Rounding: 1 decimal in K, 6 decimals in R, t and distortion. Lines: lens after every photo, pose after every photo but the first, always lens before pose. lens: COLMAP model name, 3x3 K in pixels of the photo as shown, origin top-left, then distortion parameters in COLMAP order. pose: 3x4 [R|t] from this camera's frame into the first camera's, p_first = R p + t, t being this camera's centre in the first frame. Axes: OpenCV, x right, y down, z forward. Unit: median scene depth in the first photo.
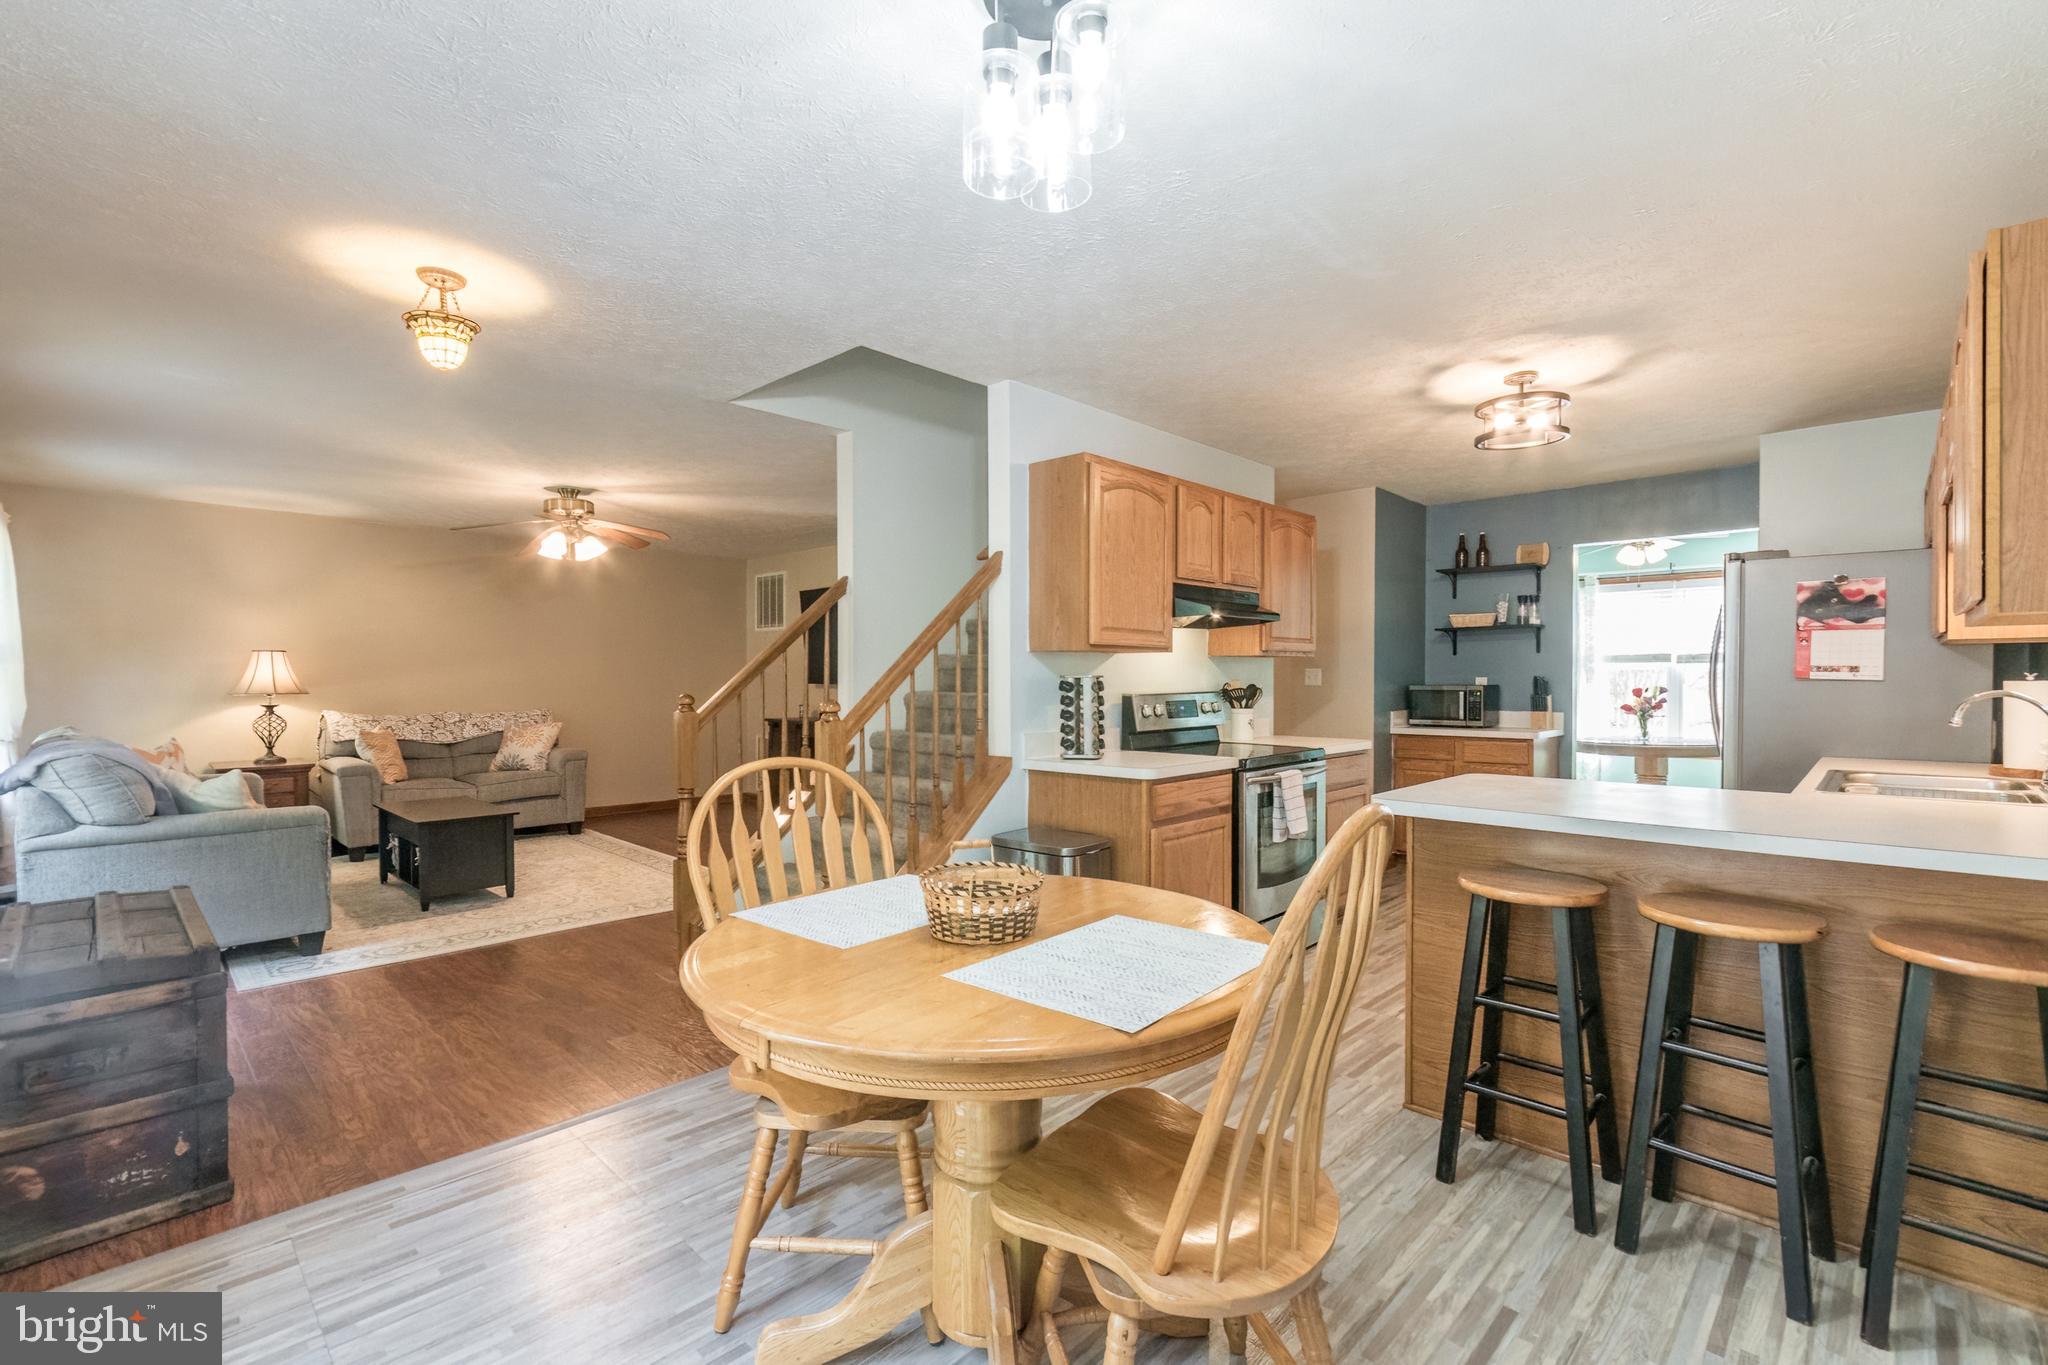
lens RADIAL K [[922.0, 0, 1024.0], [0, 922.0, 682.5], [0, 0, 1]] dist [0.000728, 0.000108]
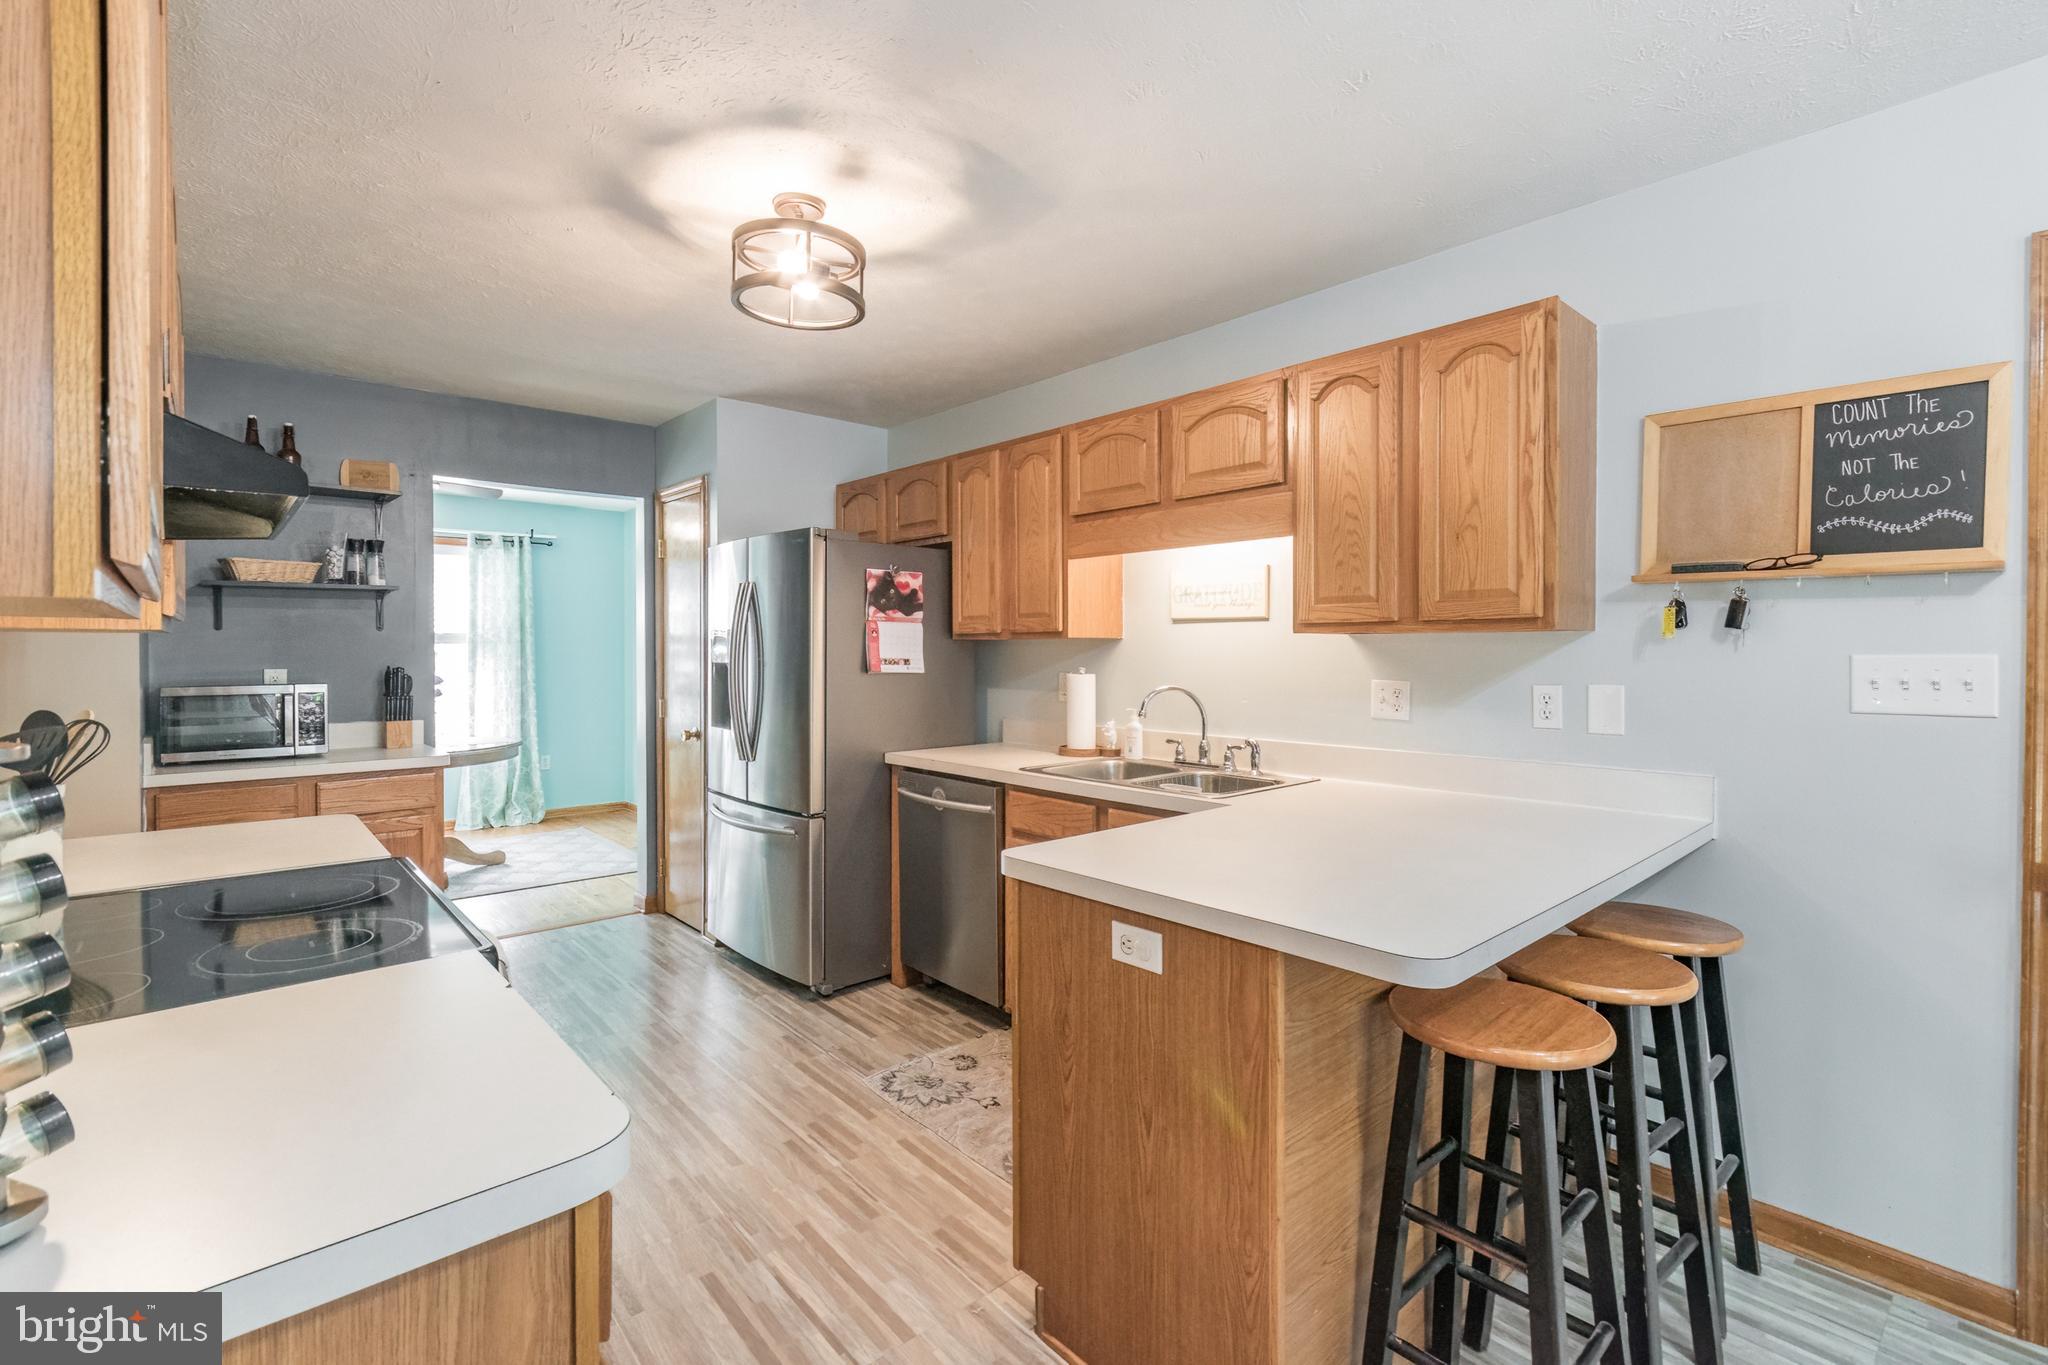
lens RADIAL K [[910.0, 0, 1015.8], [0, 910.0, 661.7], [0, 0, 1]] dist [0.000778, -0.000236]
pose [[0.084011, -0.011283, 0.996401, -0.065963], [0.003377, 0.999933, 0.011038, -0.022595], [-0.996459, 0.002438, 0.084043, 0.715053]]
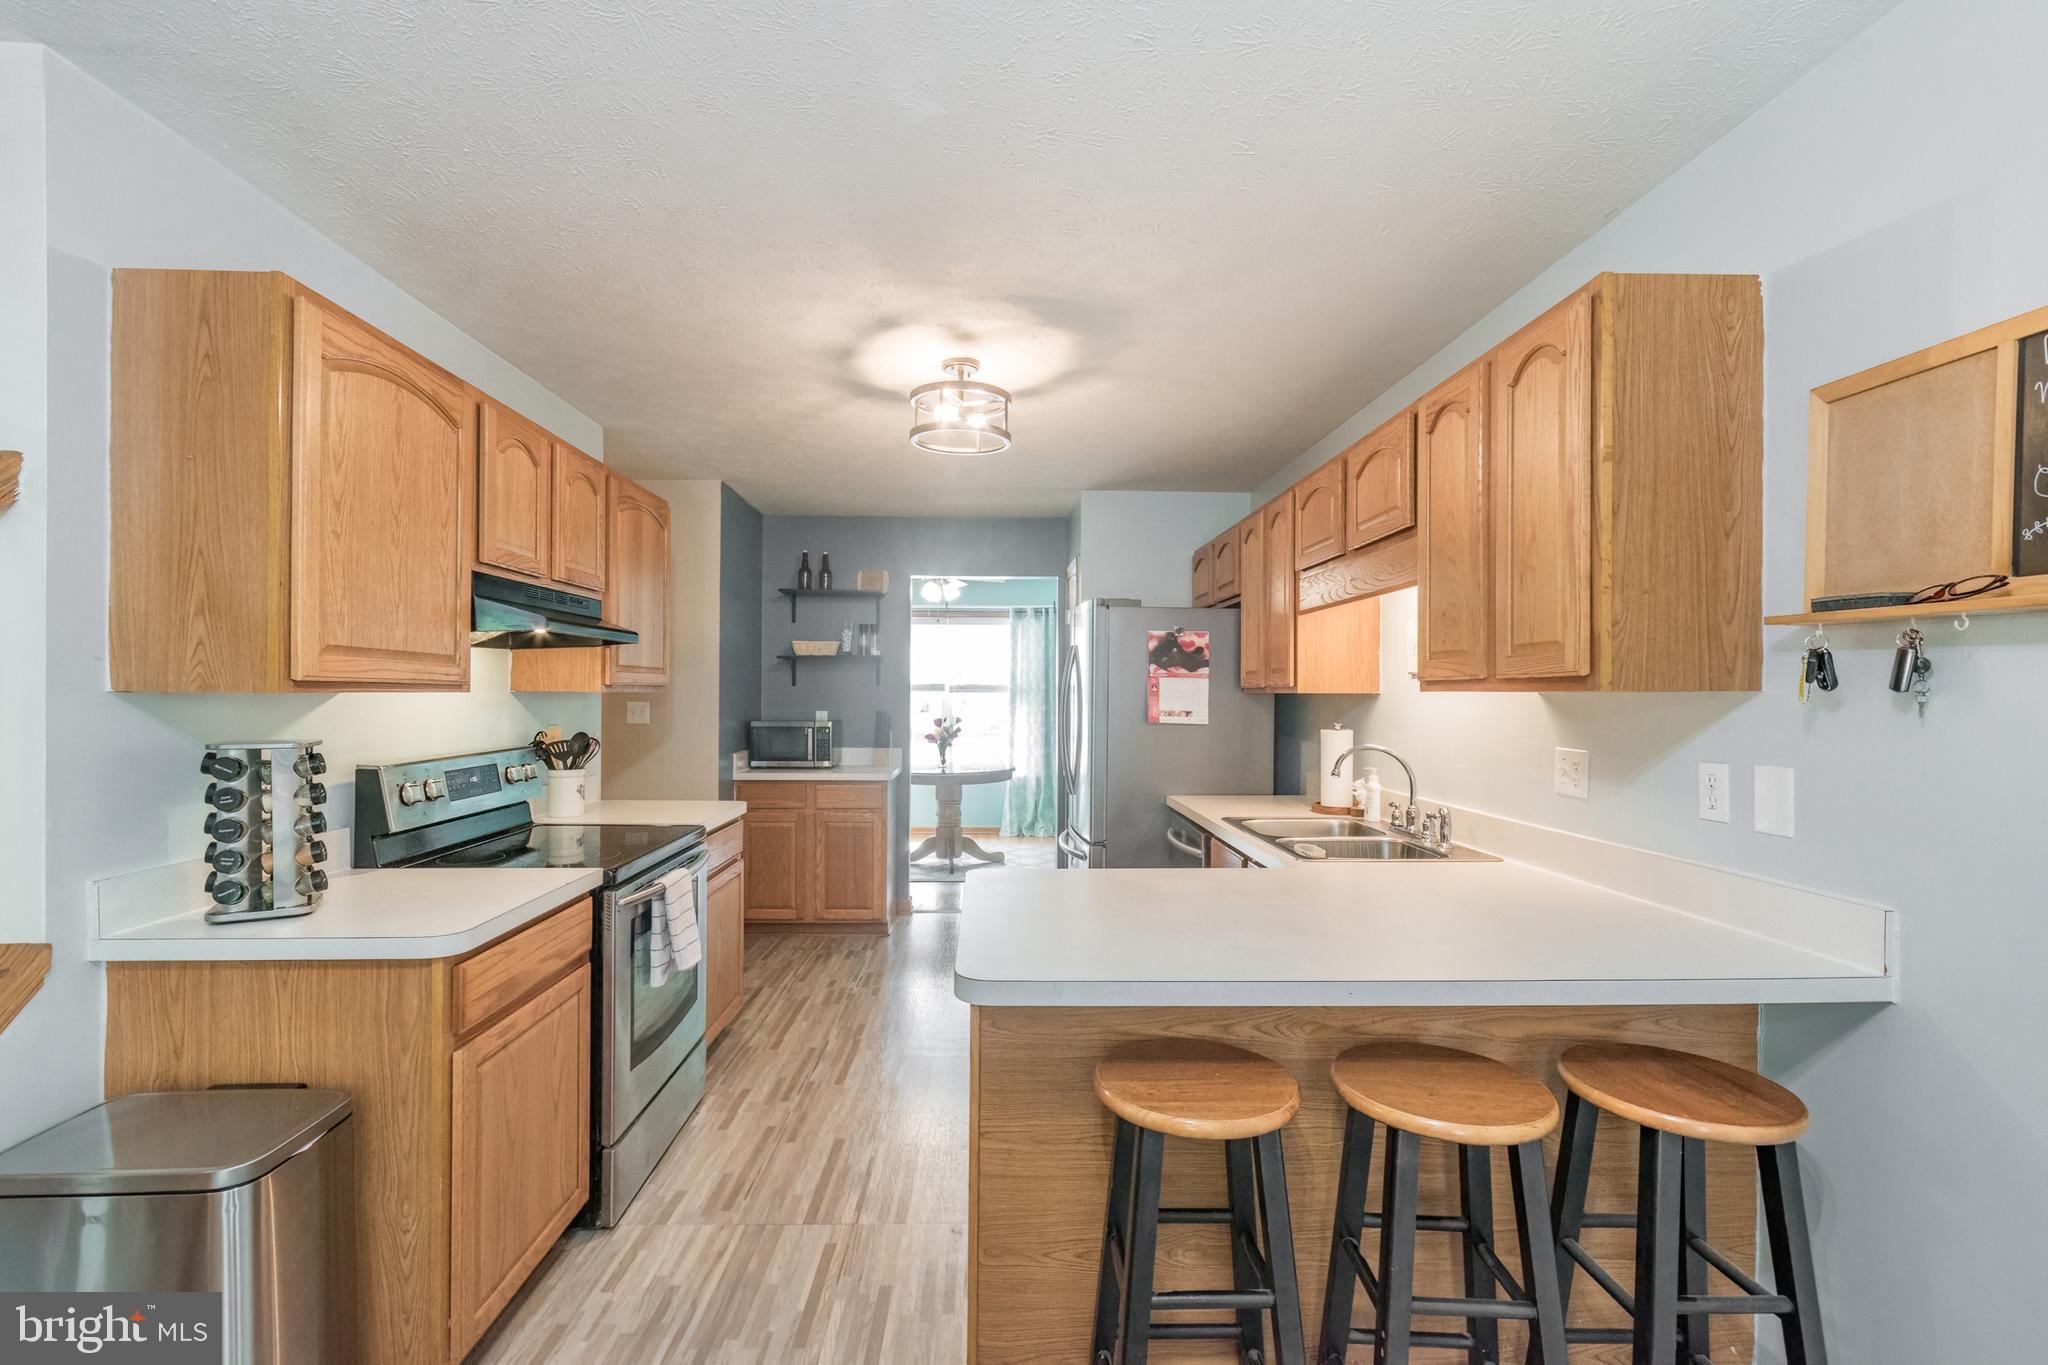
lens RADIAL K [[889.7, 0, 1020.4], [0, 889.7, 696.9], [0, 0, 1]] dist [0.001208, 0.000227]
pose [[0.698324, 0.002430, 0.715778, 0.004128], [-0.003939, 0.999992, 0.000448, -0.030770], [-0.715771, -0.003132, 0.698328, 0.363162]]
